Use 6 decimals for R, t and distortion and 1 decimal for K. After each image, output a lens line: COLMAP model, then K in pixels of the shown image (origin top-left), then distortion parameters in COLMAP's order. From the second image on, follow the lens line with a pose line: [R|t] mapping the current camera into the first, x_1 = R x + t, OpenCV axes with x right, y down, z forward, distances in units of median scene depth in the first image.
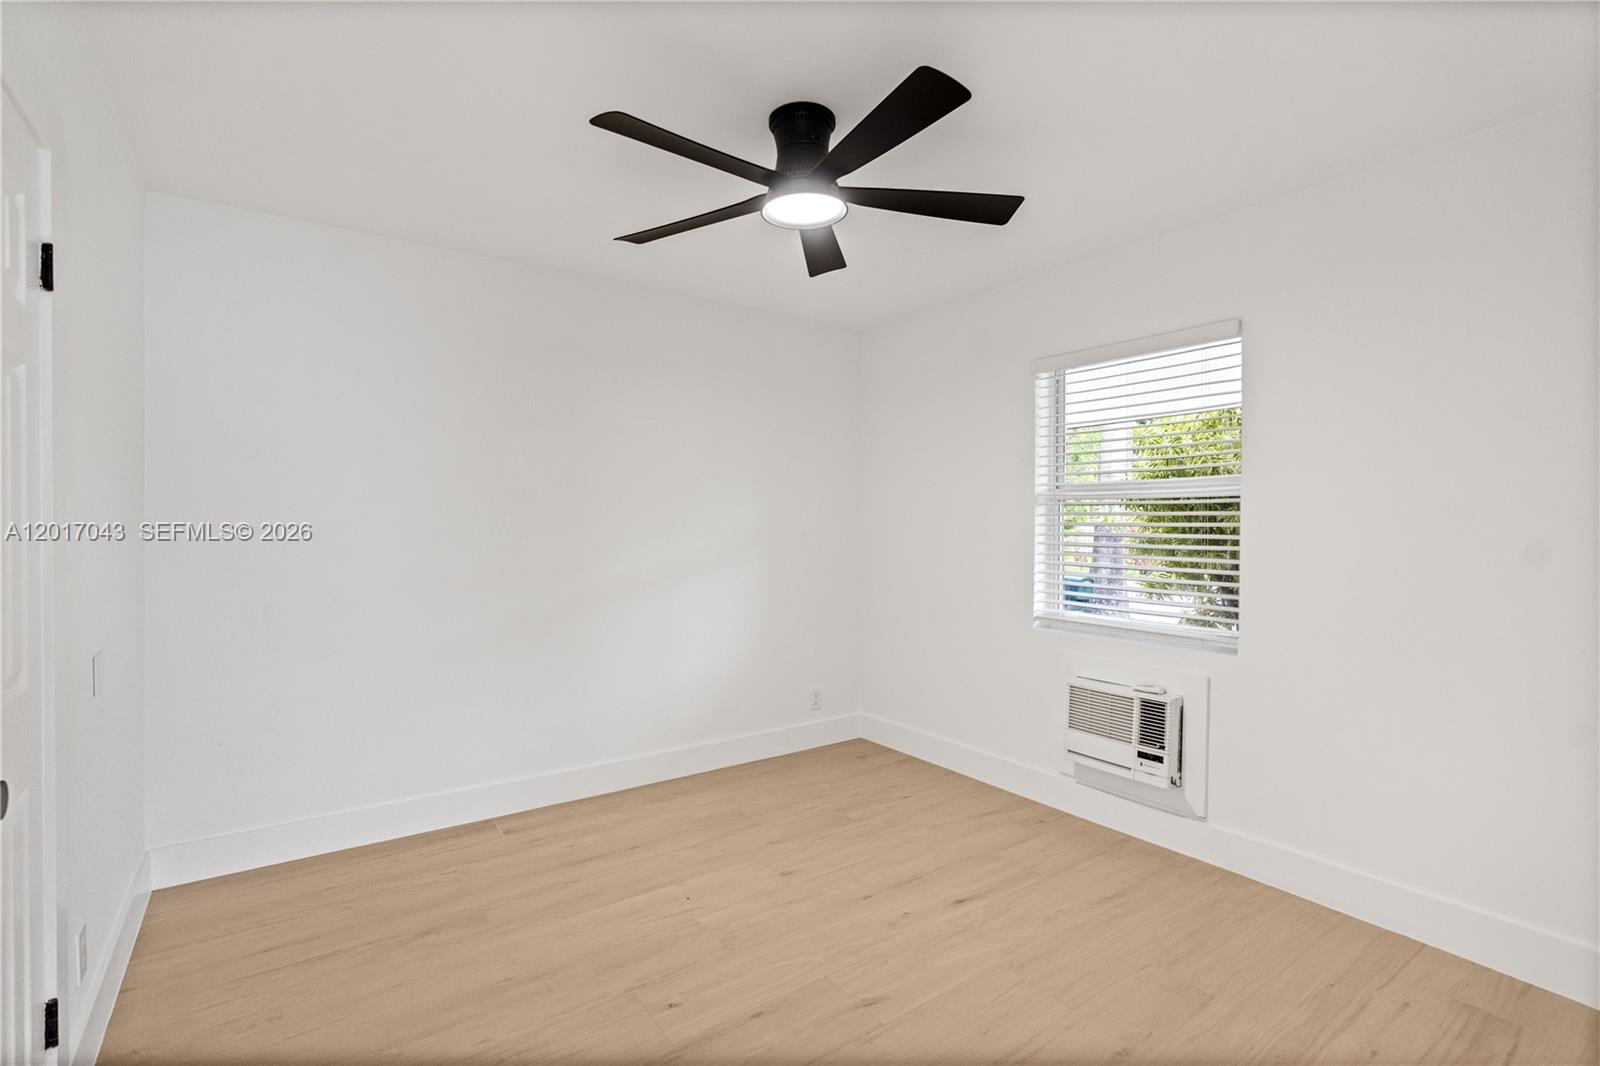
lens RADIAL K [[746.5, 0, 803.2], [0, 746.5, 528.8], [0, 0, 1]] dist [0.003268, 0.000327]
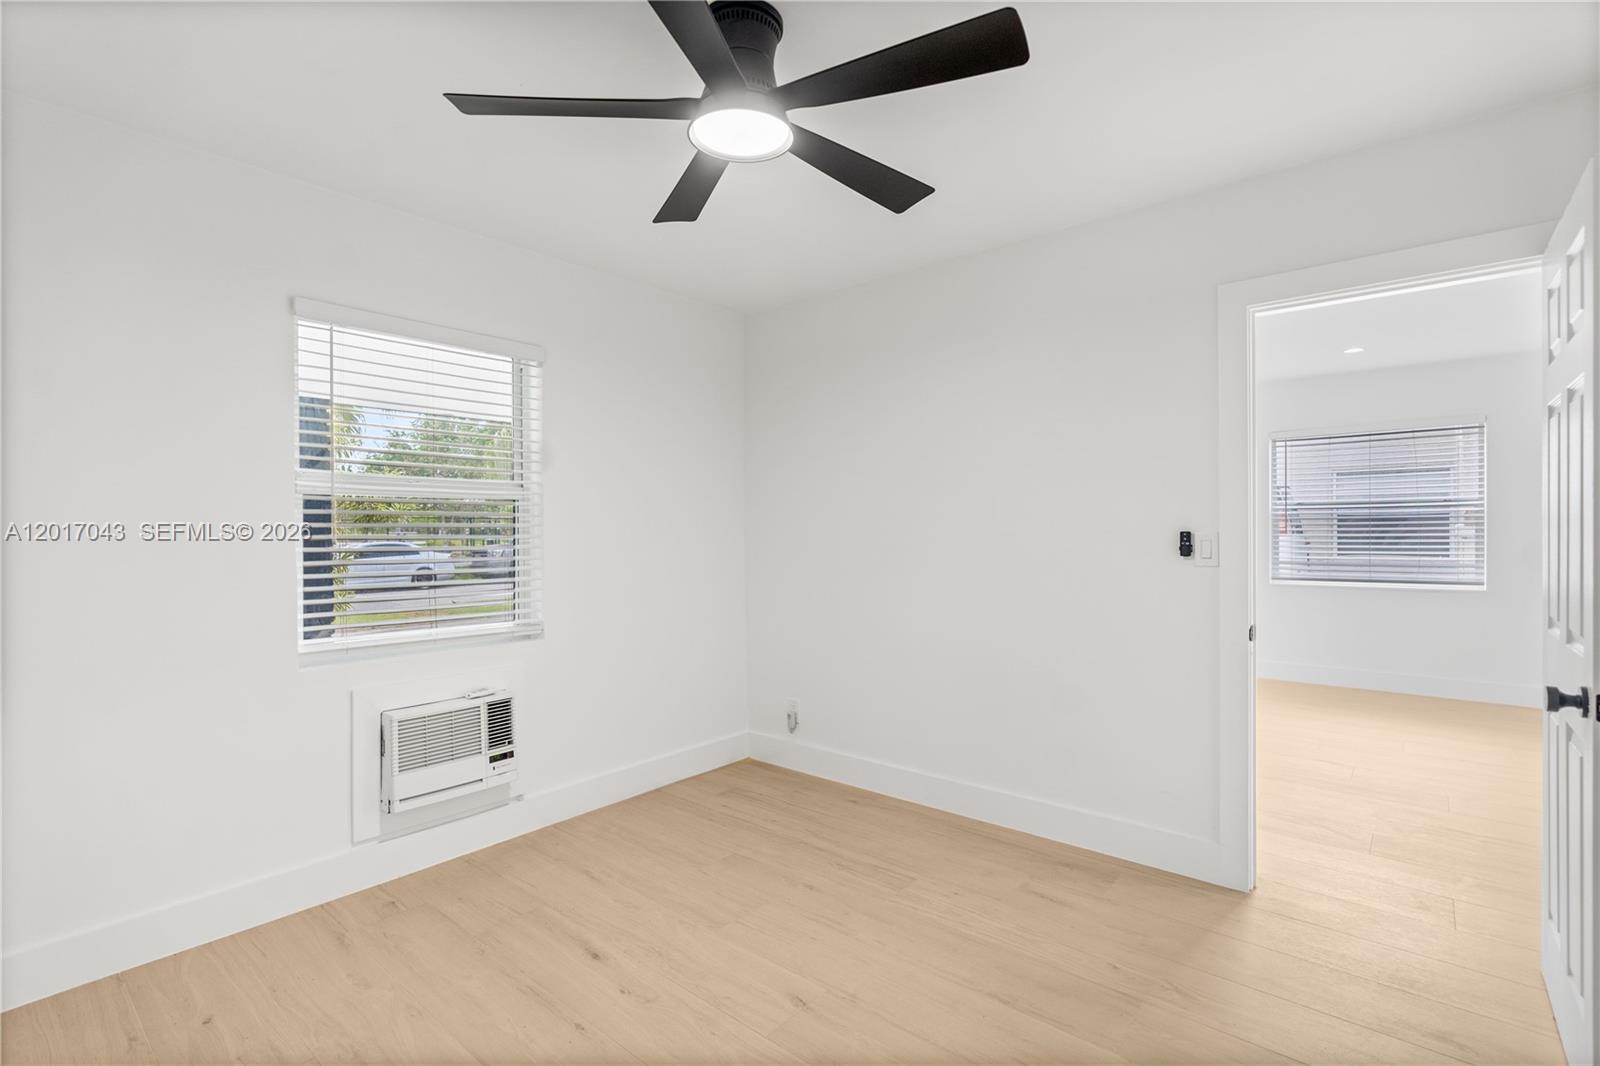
lens RADIAL K [[746.5, 0, 803.2], [0, 746.5, 528.8], [0, 0, 1]] dist [0.003268, 0.000327]
pose [[-0.248994, -0.006095, 0.968486, -0.601511], [0.006653, 0.999946, 0.008003, -0.006661], [-0.968482, 0.008436, -0.248940, 0.845117]]
